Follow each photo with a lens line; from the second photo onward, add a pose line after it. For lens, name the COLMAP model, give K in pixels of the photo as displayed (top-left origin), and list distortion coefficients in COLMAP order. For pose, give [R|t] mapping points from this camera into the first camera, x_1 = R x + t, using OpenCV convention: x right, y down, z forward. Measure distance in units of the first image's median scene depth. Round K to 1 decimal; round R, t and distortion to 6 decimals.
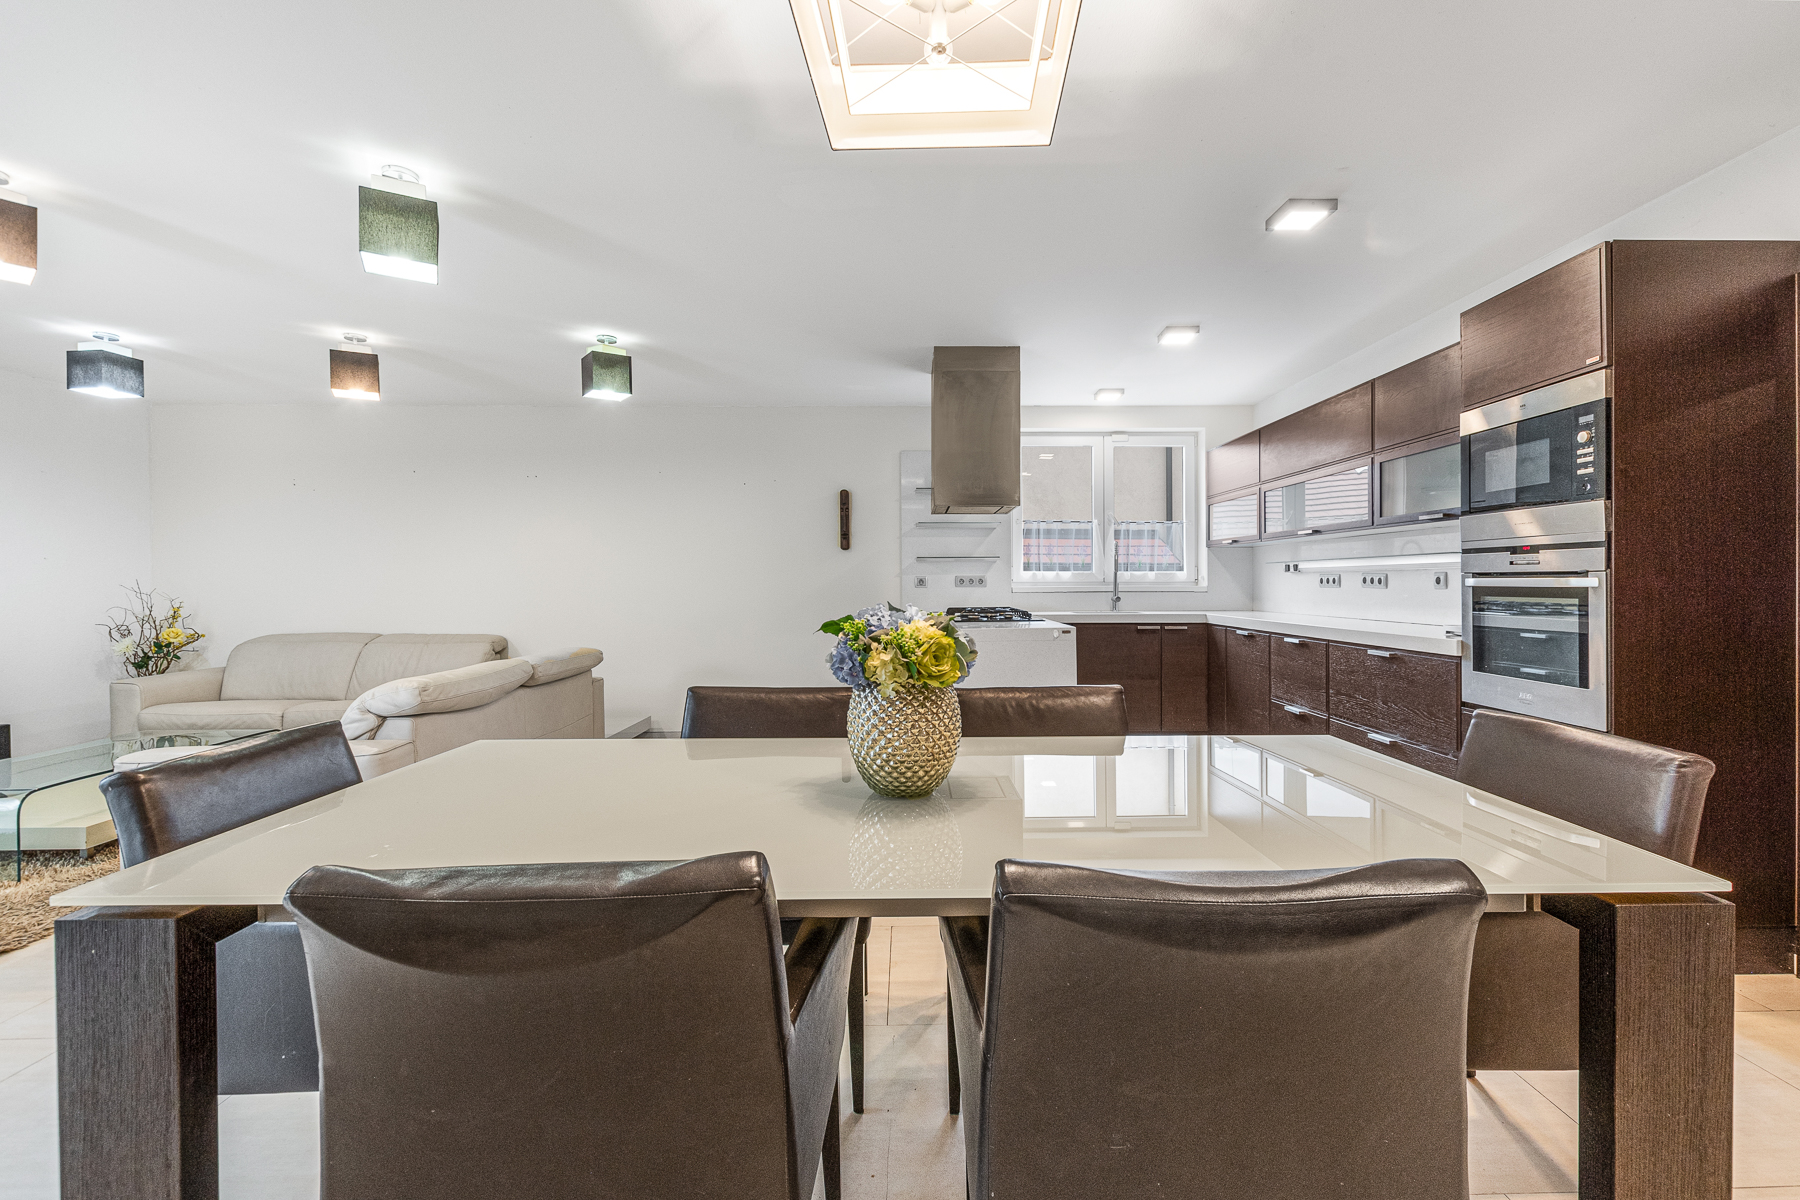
lens RADIAL K [[780.0, 0, 914.9], [0, 780.0, 598.2], [0, 0, 1]] dist [-0.002914, -0.000237]
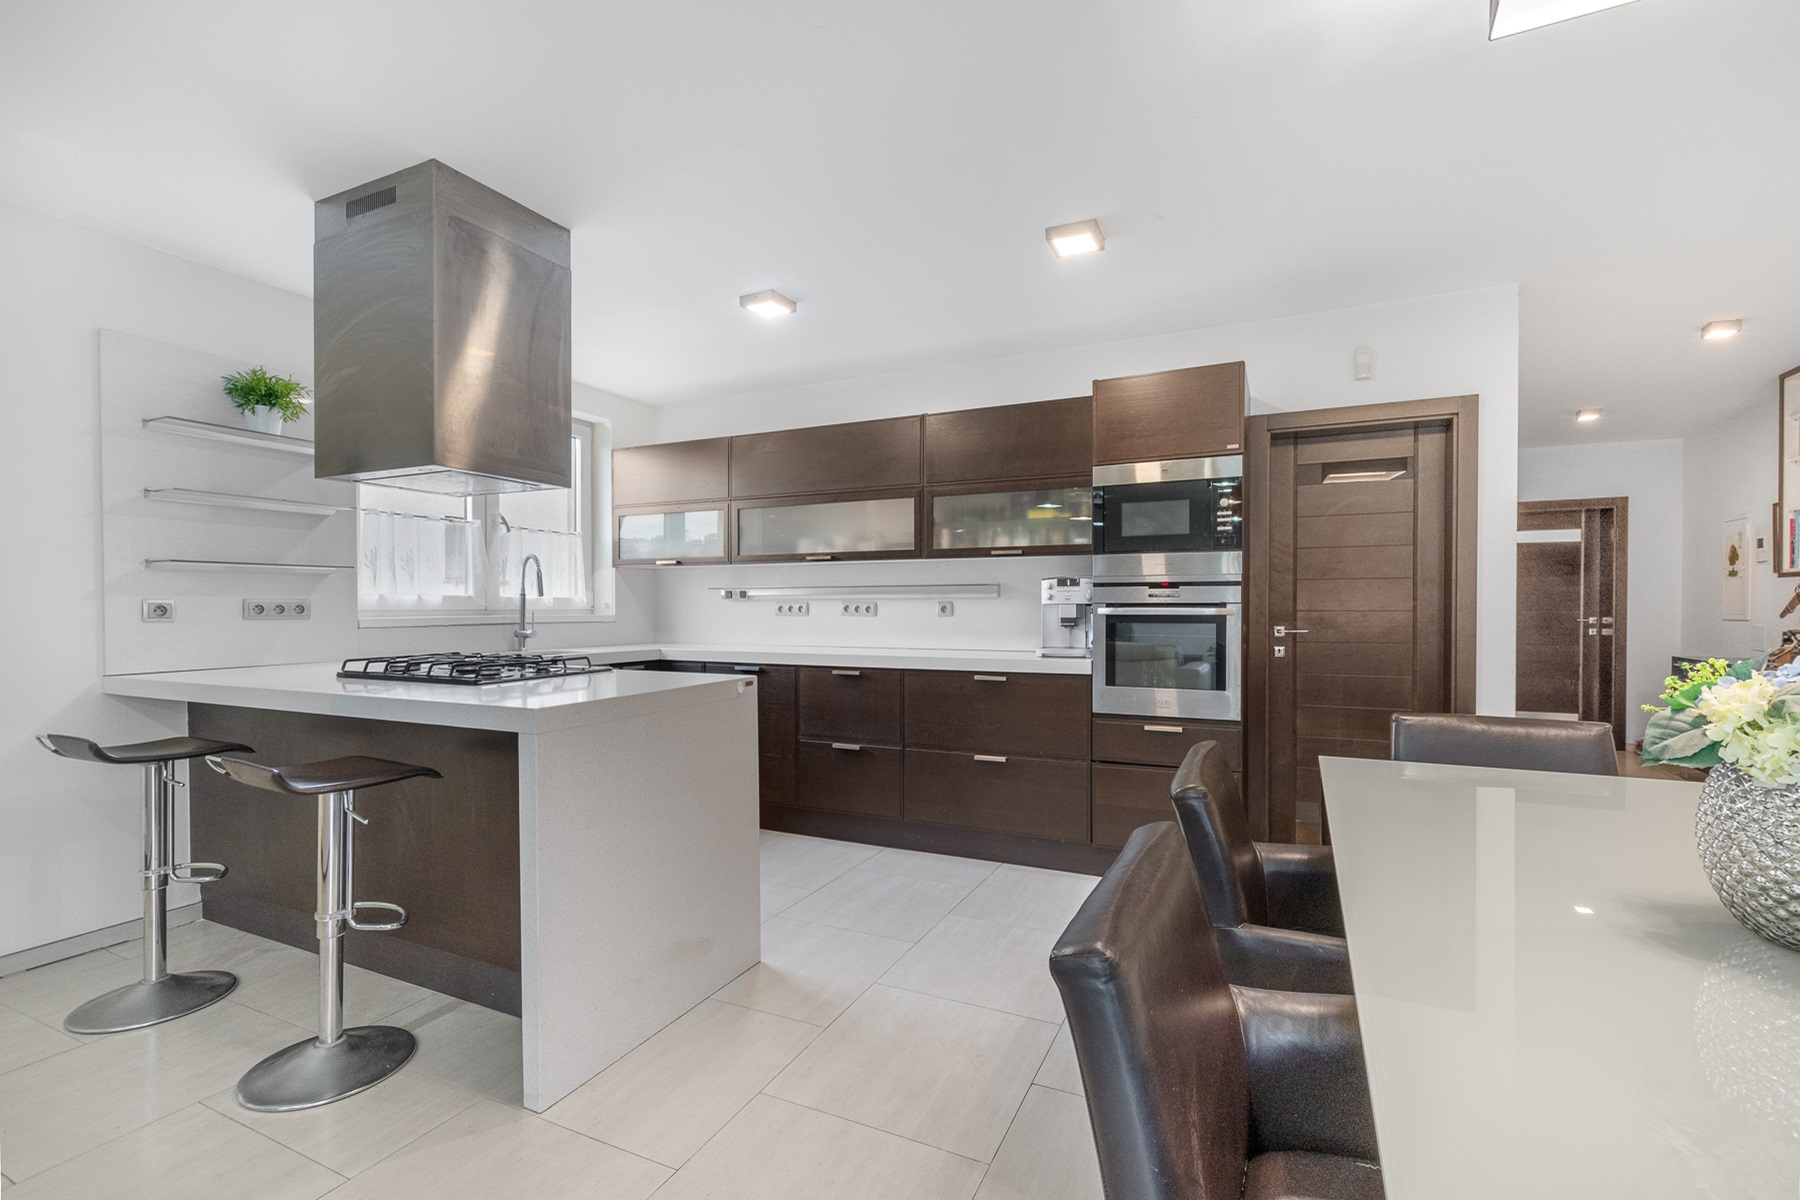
lens RADIAL K [[780.0, 0, 915.2], [0, 780.0, 610.2], [0, 0, 1]] dist [-0.002914, -0.000237]
pose [[0.429717, -0.001449, 0.902963, -0.326545], [0.018127, 0.999811, -0.007023, -0.012948], [-0.902782, 0.019386, 0.429662, 0.514890]]
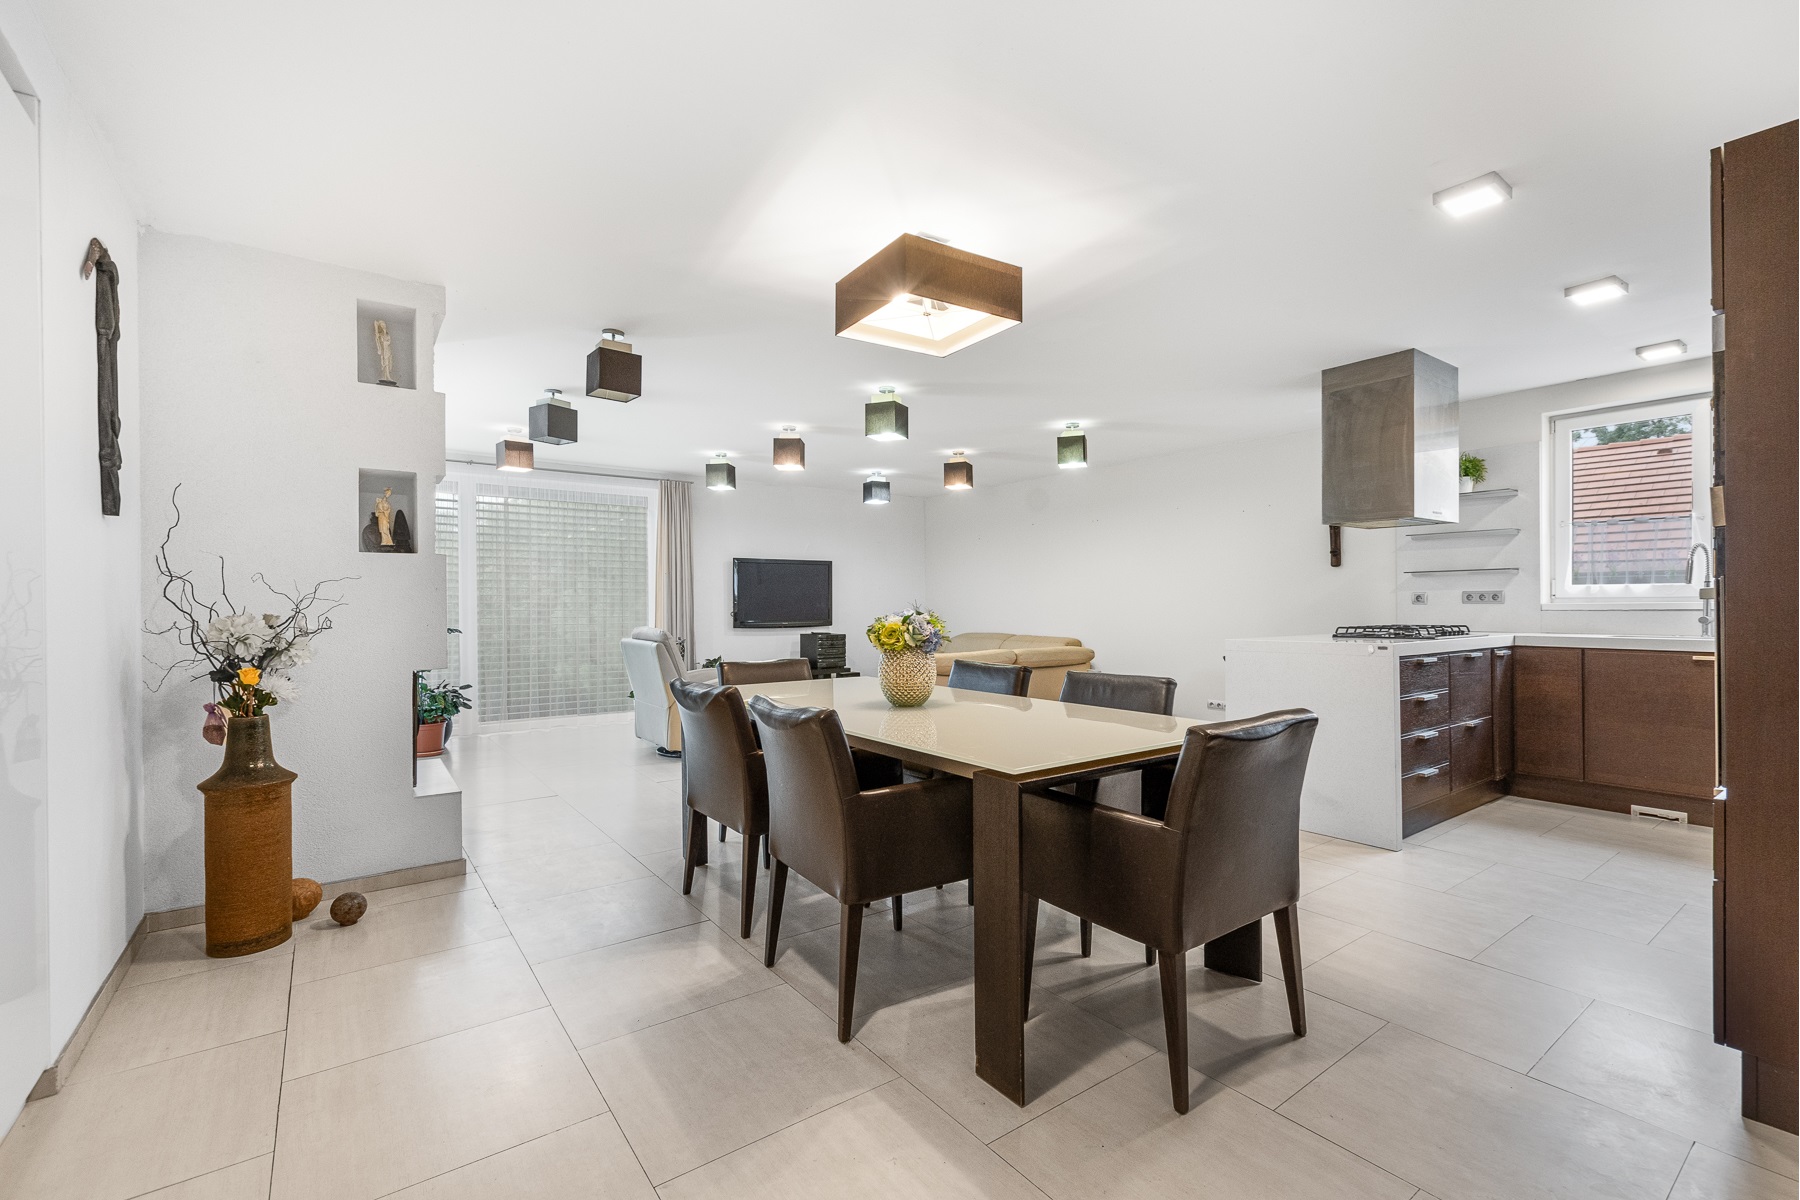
lens RADIAL K [[780.0, 0, 910.1], [0, 780.0, 600.6], [0, 0, 1]] dist [-0.002914, -0.000237]
pose [[0.569621, -0.001927, -0.821905, 0.605491], [-0.020030, 0.999668, -0.016225, 0.013399], [0.821663, 0.025705, 0.569393, -0.040255]]
